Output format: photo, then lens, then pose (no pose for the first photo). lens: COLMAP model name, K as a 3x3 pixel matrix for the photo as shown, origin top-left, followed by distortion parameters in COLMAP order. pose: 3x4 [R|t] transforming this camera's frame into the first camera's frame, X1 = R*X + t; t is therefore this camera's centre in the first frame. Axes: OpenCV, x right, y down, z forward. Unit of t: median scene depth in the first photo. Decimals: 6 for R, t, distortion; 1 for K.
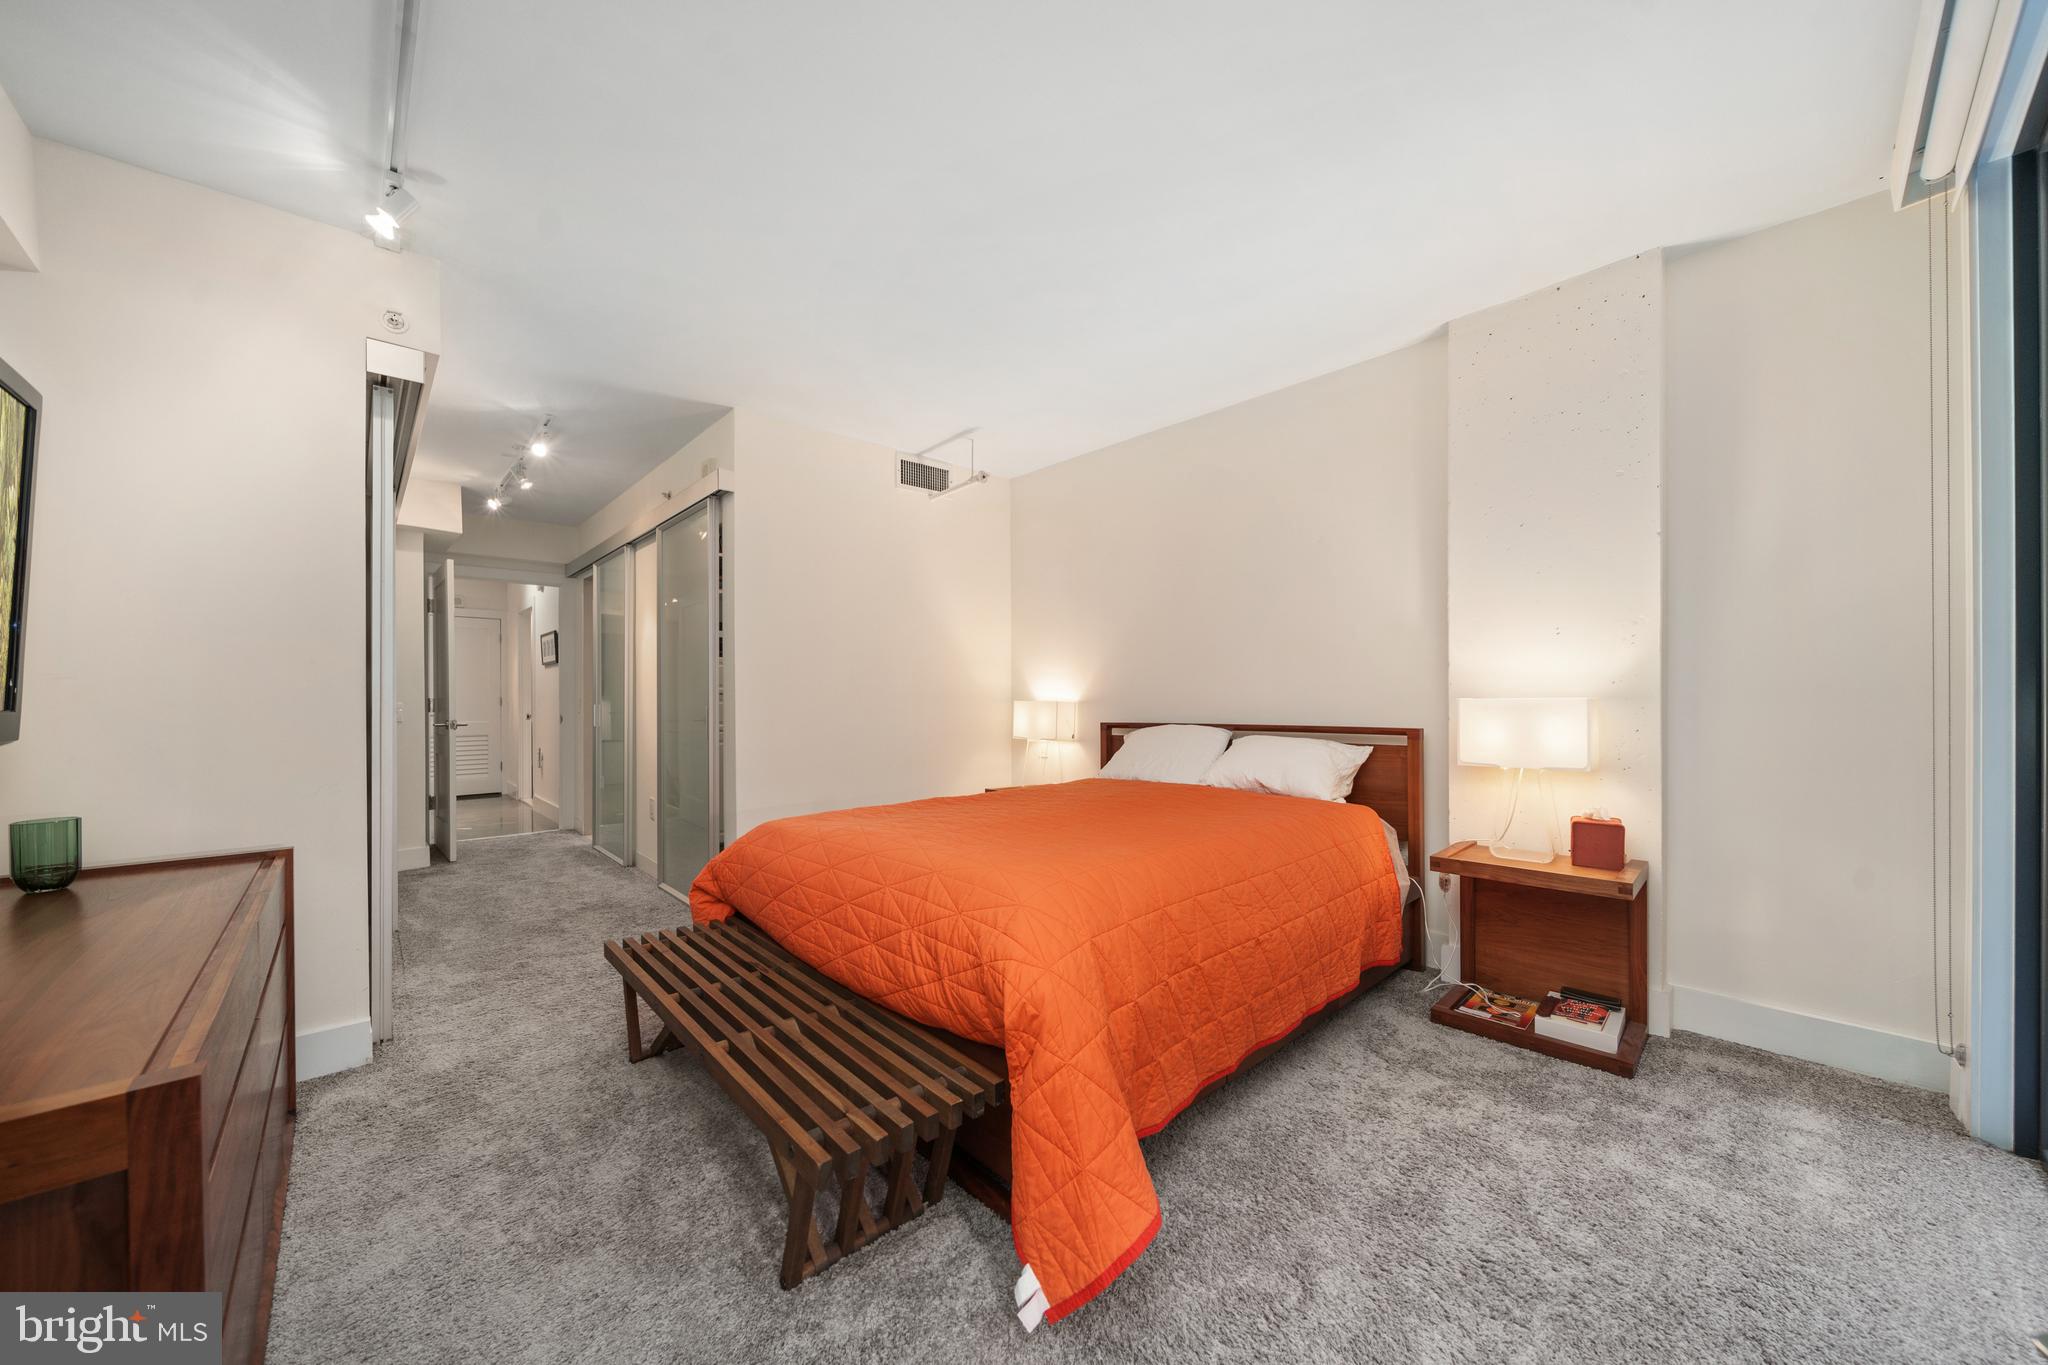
lens RADIAL K [[731.6, 0, 994.8], [0, 731.6, 683.2], [0, 0, 1]] dist [0.000000, -0.000014]
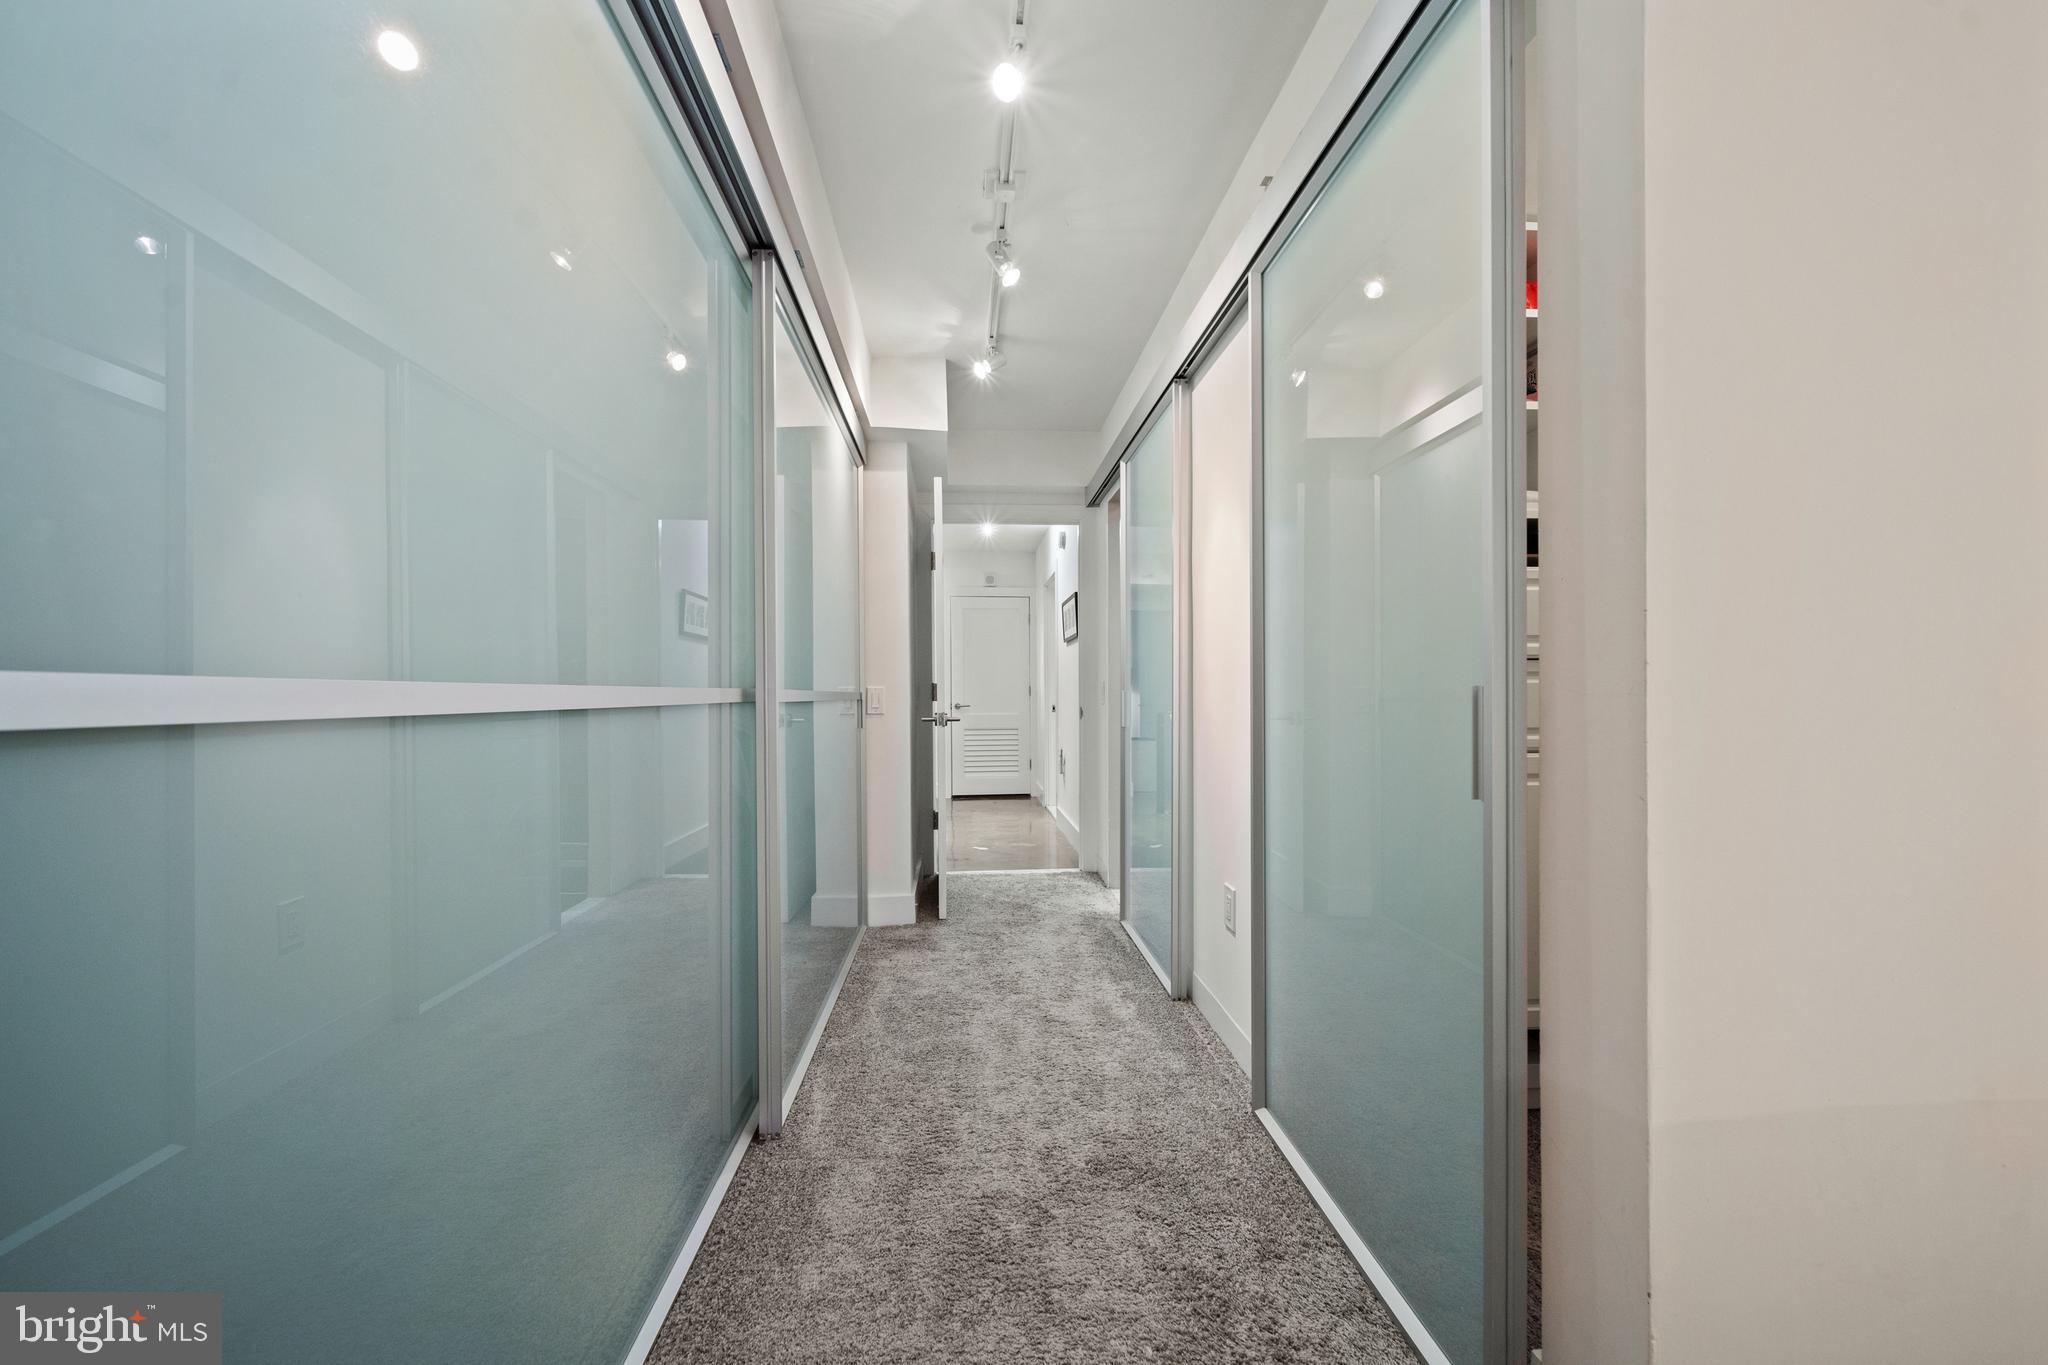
lens RADIAL K [[739.3, 0, 1032.0], [0, 739.3, 703.5], [0, 0, 1]] dist [0.000168, -0.001343]
pose [[0.811171, 0.016233, -0.584584, -0.252635], [0.004301, 0.999422, 0.033719, 0.017637], [0.584793, -0.029866, 0.810632, 0.463716]]
